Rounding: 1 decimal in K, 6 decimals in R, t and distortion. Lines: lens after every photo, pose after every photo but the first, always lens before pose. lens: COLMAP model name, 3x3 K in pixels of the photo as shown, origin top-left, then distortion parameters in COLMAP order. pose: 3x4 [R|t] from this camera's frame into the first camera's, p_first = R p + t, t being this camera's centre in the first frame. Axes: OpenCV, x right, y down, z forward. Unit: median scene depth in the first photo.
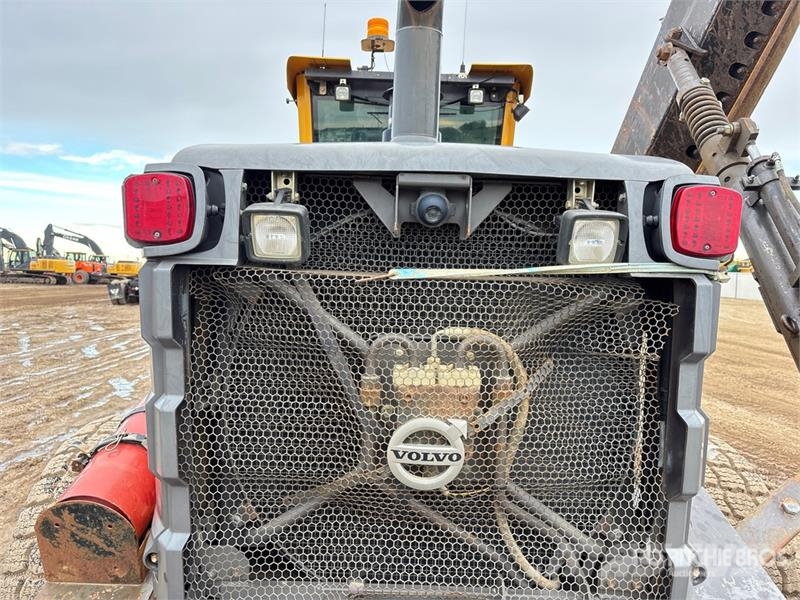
lens RADIAL K [[592.7, 0, 413.5], [0, 592.7, 302.9], [0, 0, 1]] dist [0.038075, -0.001487]
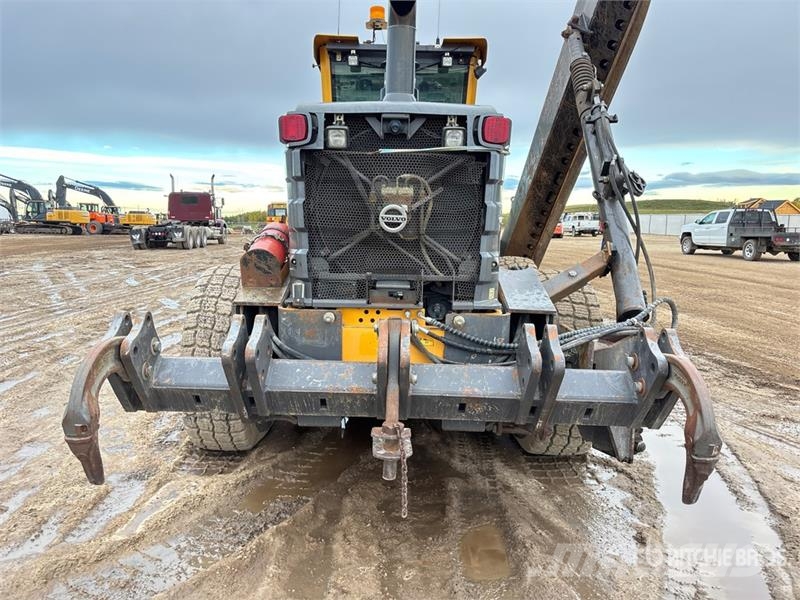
lens RADIAL K [[620.1, 0, 400.0], [0, 620.1, 300.0], [0, 0, 1]] dist [0.056978, -0.001390]
pose [[0.999430, -0.003576, -0.033572, 0.059159], [0.005681, 0.998009, 0.062816, 0.180963], [0.033280, -0.062971, 0.997460, -0.754728]]
